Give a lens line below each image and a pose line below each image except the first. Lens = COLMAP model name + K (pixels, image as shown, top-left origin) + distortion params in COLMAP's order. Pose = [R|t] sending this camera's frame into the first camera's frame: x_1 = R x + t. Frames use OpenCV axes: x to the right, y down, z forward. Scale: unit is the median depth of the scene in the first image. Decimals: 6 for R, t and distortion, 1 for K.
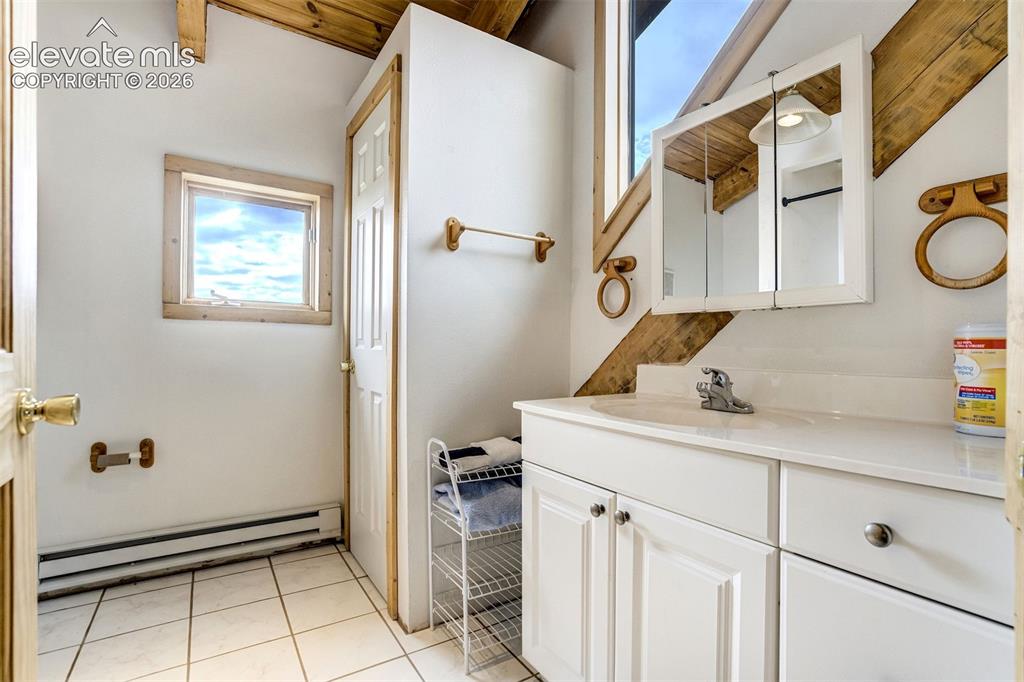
lens RADIAL K [[471.4, 0, 519.6], [0, 471.4, 349.3], [0, 0, 1]] dist [-0.037018, 0.011551]
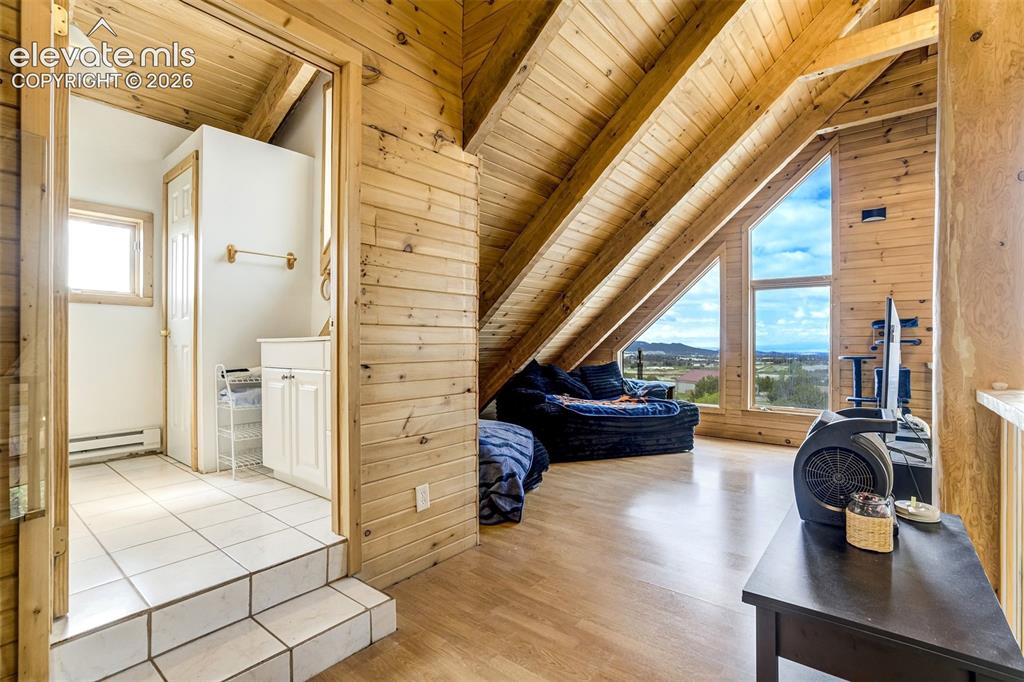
lens RADIAL K [[471.4, 0, 511.6], [0, 471.4, 341.8], [0, 0, 1]] dist [-0.037018, 0.011551]
pose [[0.959207, -0.012628, 0.282424, 0.332832], [0.016166, 0.999817, -0.010202, 0.112160], [-0.282244, 0.014352, 0.959235, -0.881166]]
